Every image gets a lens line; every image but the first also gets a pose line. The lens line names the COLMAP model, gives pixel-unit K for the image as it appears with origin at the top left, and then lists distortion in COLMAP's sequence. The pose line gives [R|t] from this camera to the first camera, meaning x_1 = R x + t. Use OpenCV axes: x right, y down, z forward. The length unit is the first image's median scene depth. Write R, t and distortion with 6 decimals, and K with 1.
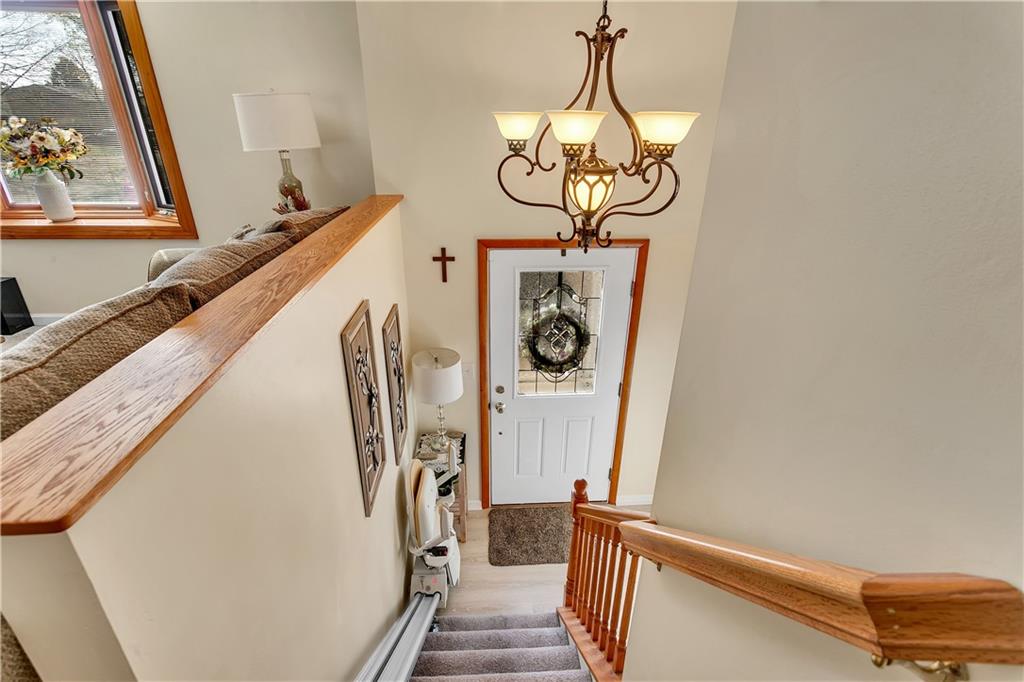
lens RADIAL K [[487.6, 0, 510.0], [0, 487.6, 335.4], [0, 0, 1]] dist [0.002546, 0.001803]
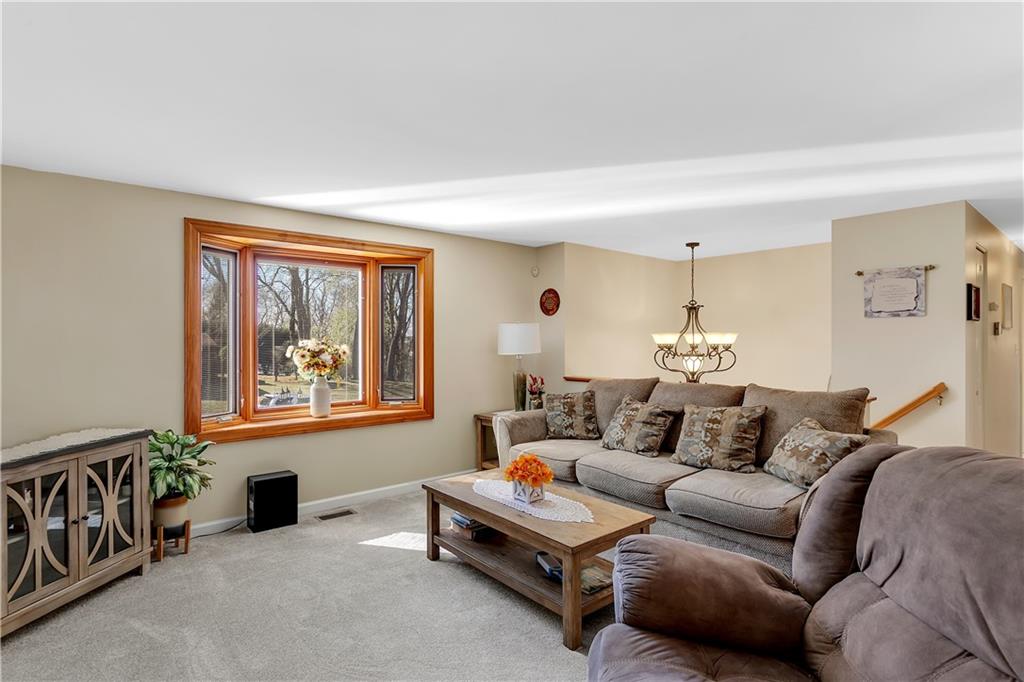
lens RADIAL K [[487.6, 0, 512.0], [0, 487.6, 341.2], [0, 0, 1]] dist [0.002546, 0.001803]
pose [[0.803310, -0.010047, 0.595477, -1.363307], [0.245923, 0.916230, -0.316297, 0.093167], [-0.542416, 0.400526, 0.738487, -0.213848]]
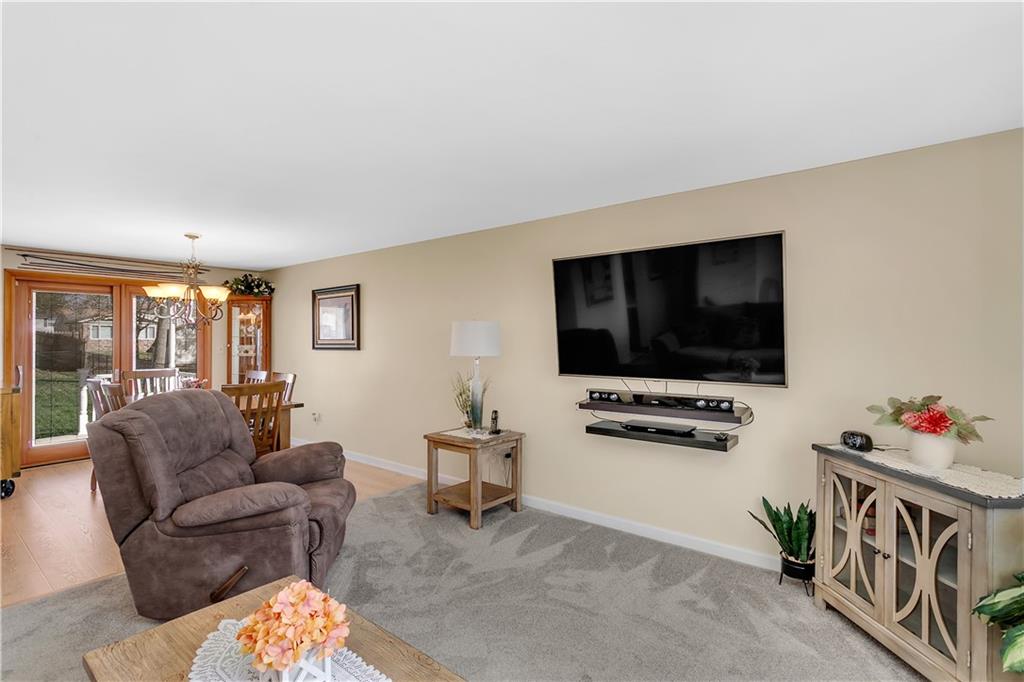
lens RADIAL K [[487.6, 0, 508.2], [0, 487.6, 336.2], [0, 0, 1]] dist [0.002546, 0.001803]
pose [[-0.649436, -0.016549, -0.760236, -0.634932], [-0.312206, 0.917415, 0.246733, -0.328100], [0.693369, 0.397588, -0.600969, 0.754570]]
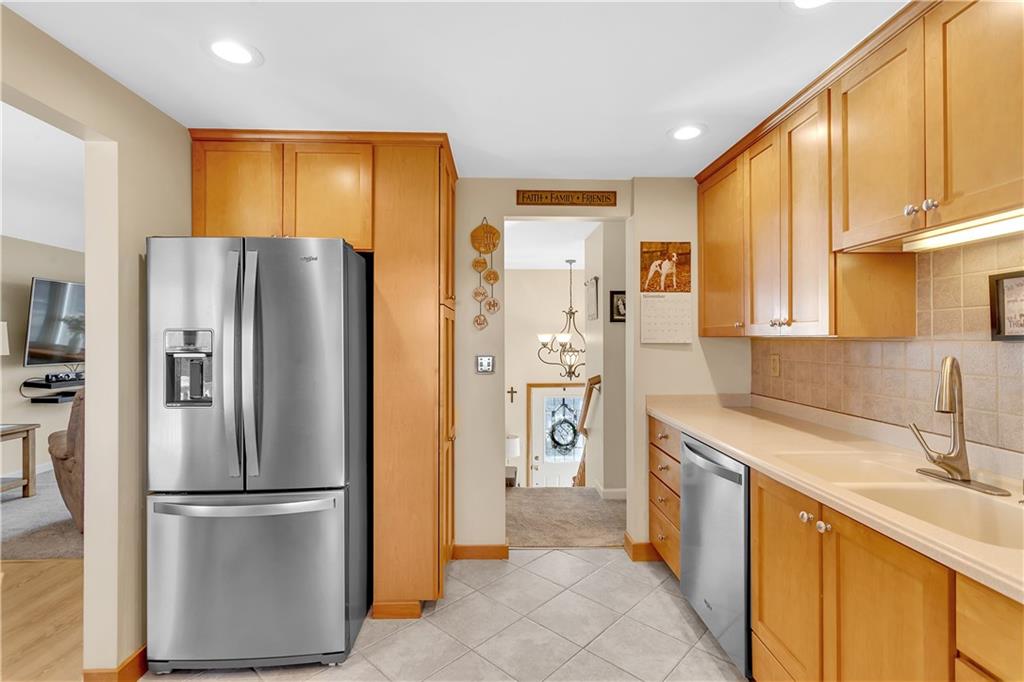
lens RADIAL K [[487.6, 0, 521.0], [0, 487.6, 337.9], [0, 0, 1]] dist [0.002546, 0.001803]
pose [[0.999931, -0.011041, -0.003947, -0.081950], [0.008532, 0.916076, -0.400913, 0.527118], [0.008042, 0.400852, 0.916108, -1.193530]]
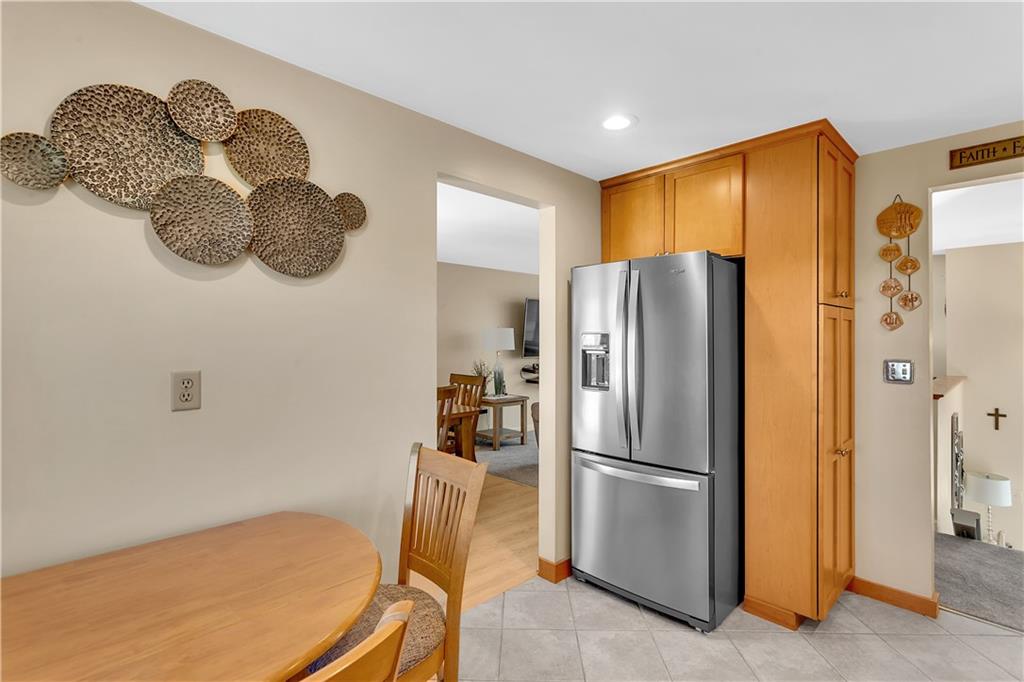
lens RADIAL K [[487.6, 0, 503.8], [0, 487.6, 340.8], [0, 0, 1]] dist [0.002546, 0.001803]
pose [[0.661940, -0.005760, -0.749535, 0.002430], [-0.295753, 0.916831, -0.268236, 0.545134], [0.688742, 0.399233, 0.605184, -1.234828]]
